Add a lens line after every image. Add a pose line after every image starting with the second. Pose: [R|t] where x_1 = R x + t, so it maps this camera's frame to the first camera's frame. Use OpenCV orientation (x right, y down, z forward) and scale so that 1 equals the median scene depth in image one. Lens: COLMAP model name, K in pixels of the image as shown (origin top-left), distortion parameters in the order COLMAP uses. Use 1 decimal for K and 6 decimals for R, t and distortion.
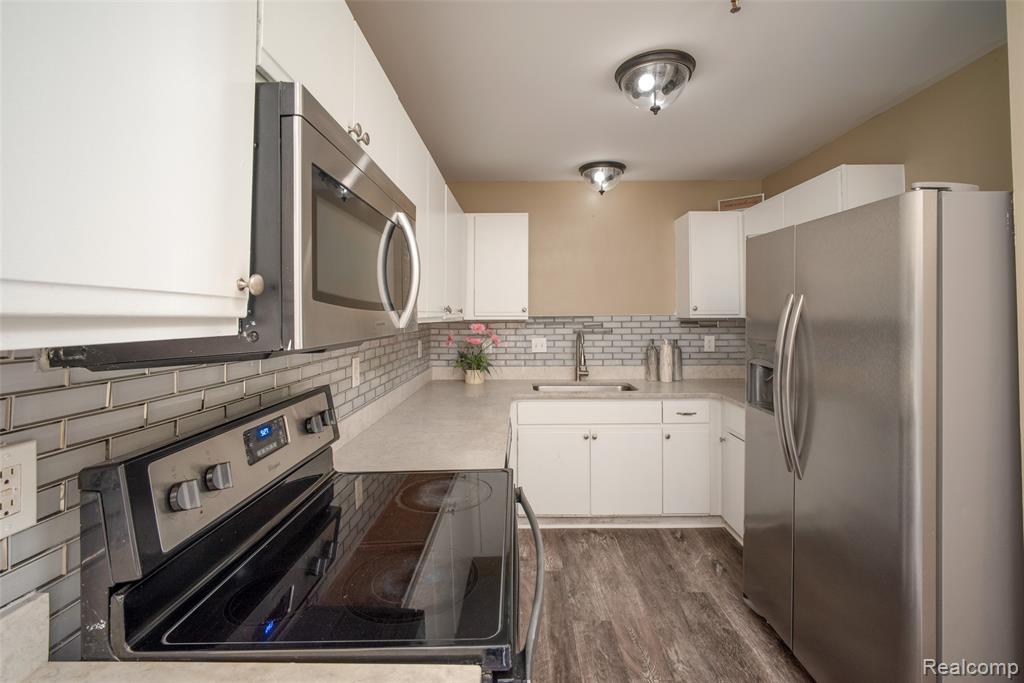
lens RADIAL K [[432.9, 0, 514.2], [0, 432.9, 316.2], [0, 0, 1]] dist [-0.022518, 0.003661]
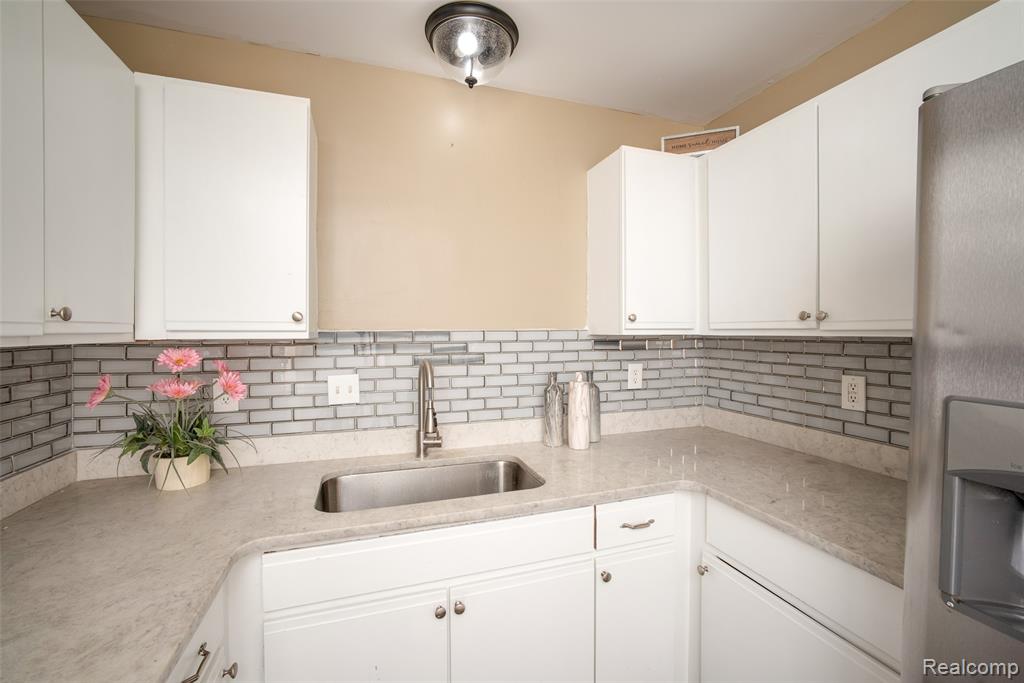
lens RADIAL K [[432.9, 0, 509.0], [0, 432.9, 339.4], [0, 0, 1]] dist [-0.022518, 0.003661]
pose [[0.944638, -0.004625, 0.328082, 0.075109], [0.000117, 0.999905, 0.013761, 0.002160], [-0.328114, -0.012961, 0.944549, 0.469118]]
